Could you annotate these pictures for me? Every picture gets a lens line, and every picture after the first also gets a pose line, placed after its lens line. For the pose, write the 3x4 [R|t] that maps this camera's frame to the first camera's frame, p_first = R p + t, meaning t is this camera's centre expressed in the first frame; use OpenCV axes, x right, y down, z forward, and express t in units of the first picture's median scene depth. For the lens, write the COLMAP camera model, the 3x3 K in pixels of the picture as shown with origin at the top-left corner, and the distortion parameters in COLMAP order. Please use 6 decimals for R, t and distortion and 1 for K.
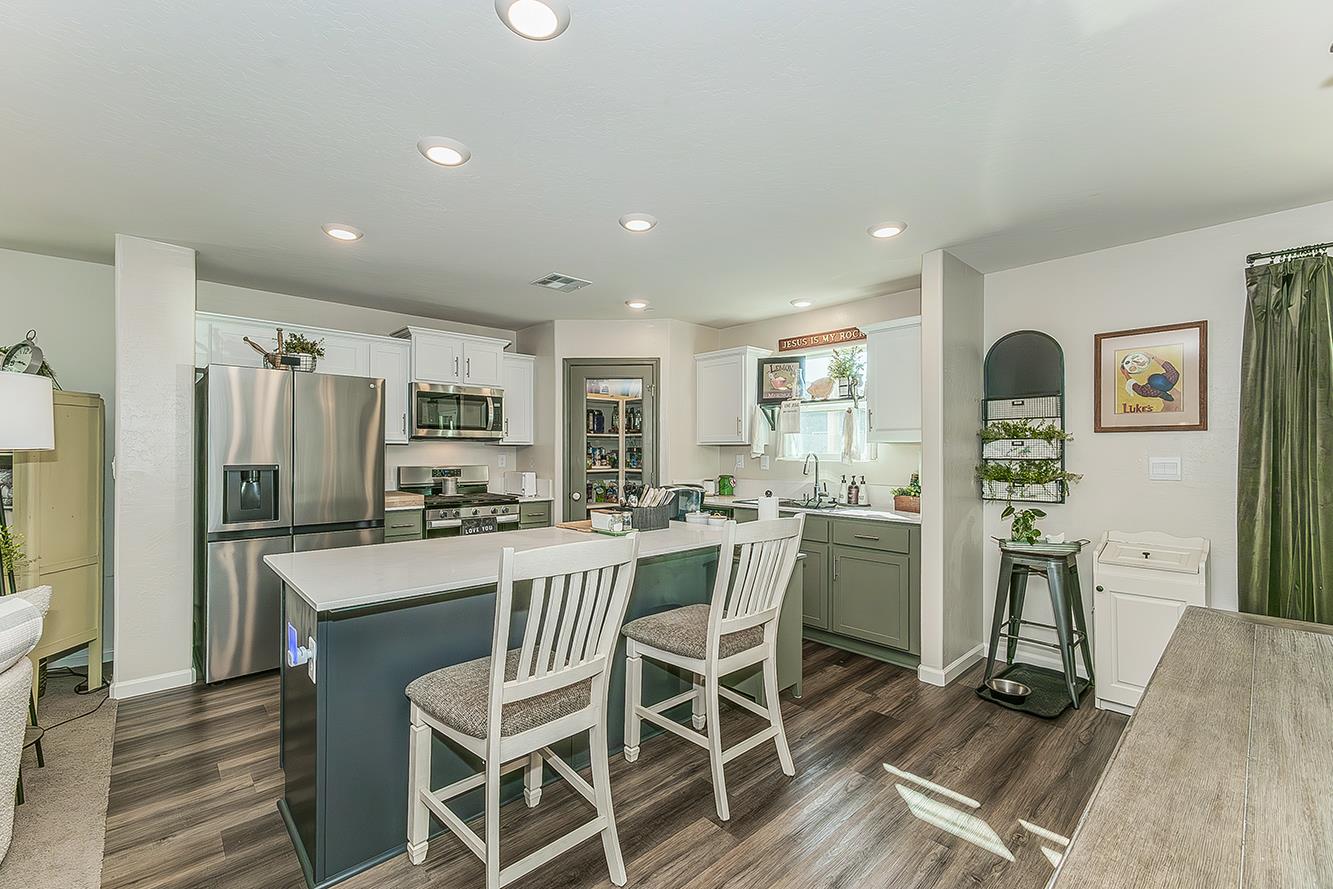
lens RADIAL K [[563.8, 0, 669.8], [0, 563.8, 451.9], [0, 0, 1]] dist [0.003106, -0.000221]
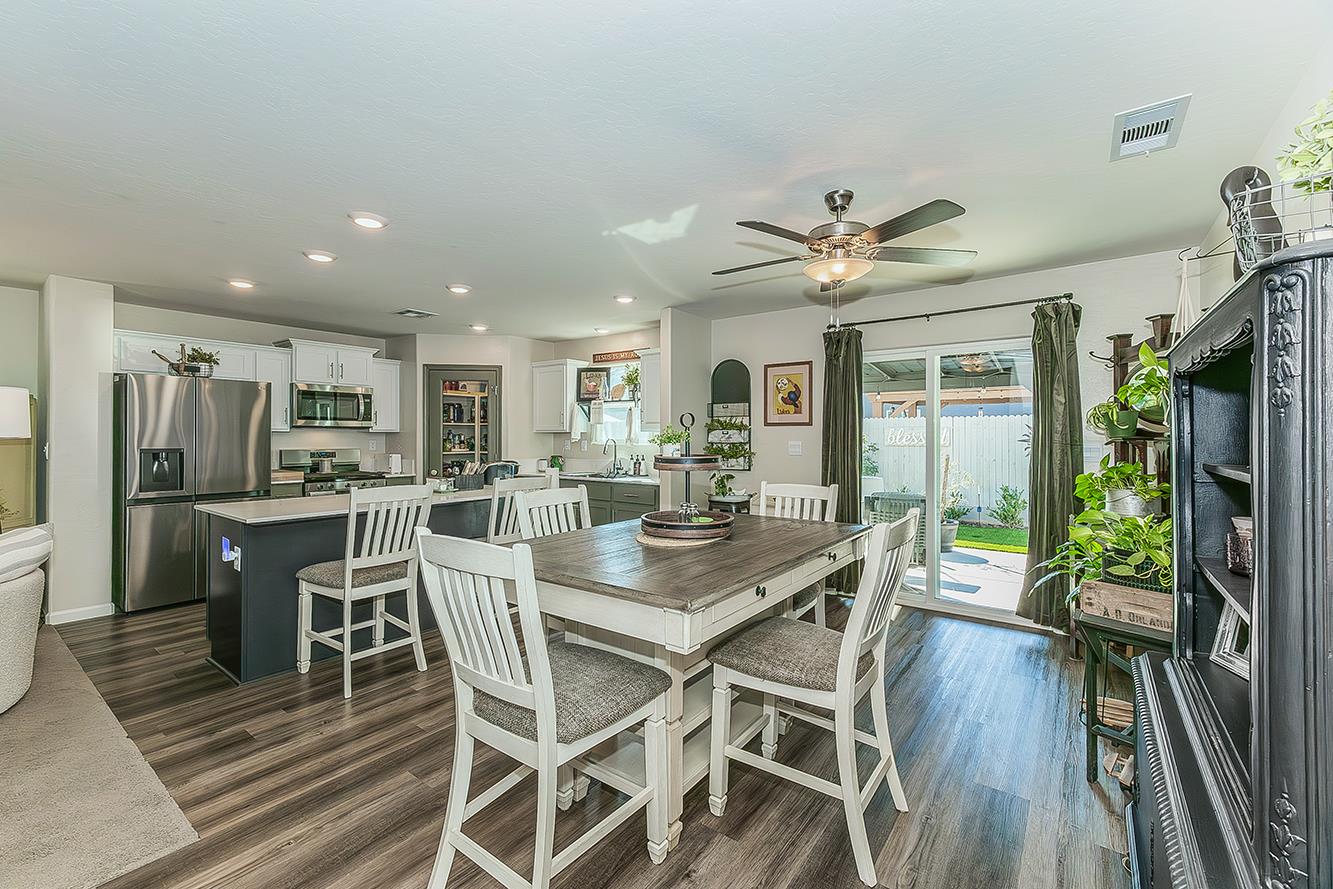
lens RADIAL K [[563.8, 0, 669.8], [0, 563.8, 435.7], [0, 0, 1]] dist [0.003106, -0.000221]
pose [[0.985366, -0.000342, 0.170451, 0.190342], [0.000415, 1.000000, -0.000396, -0.005536], [-0.170451, 0.000461, 0.985366, -0.466869]]
